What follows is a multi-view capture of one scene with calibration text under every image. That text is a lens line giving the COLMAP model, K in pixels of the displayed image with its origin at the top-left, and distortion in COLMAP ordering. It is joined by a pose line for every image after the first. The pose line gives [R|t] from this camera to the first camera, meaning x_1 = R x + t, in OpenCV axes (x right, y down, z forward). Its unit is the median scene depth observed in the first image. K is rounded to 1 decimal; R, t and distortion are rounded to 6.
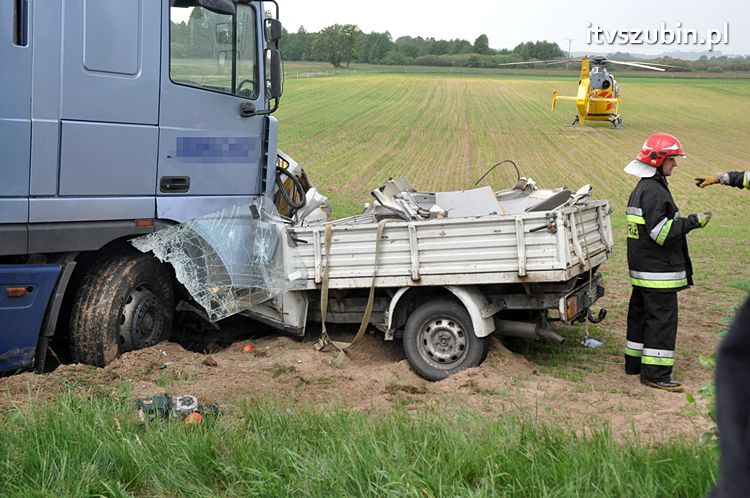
lens RADIAL K [[1208.4, 0, 375.0], [0, 1208.4, 249.0], [0, 0, 1]] dist [0.110384, 0.091699]
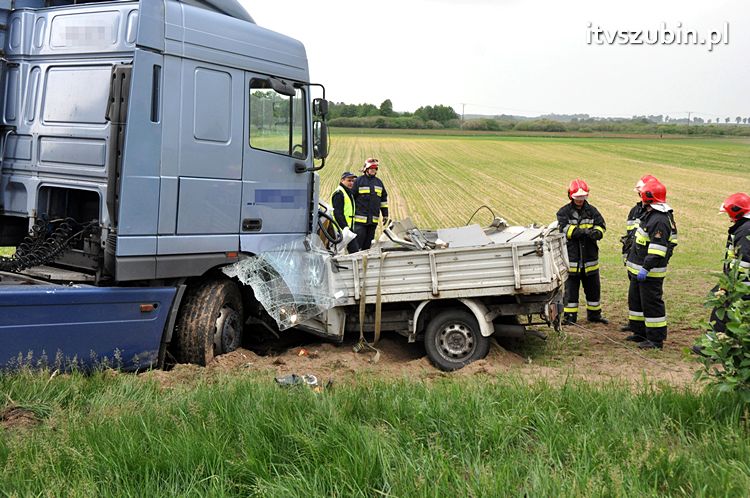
lens RADIAL K [[1208.4, 0, 375.0], [0, 1208.4, 249.0], [0, 0, 1]] dist [0.110384, 0.091699]
pose [[0.990819, -0.018120, 0.133975, -0.205085], [0.024189, 0.998747, -0.043813, 0.031769], [-0.133013, 0.046651, 0.990016, -0.294473]]
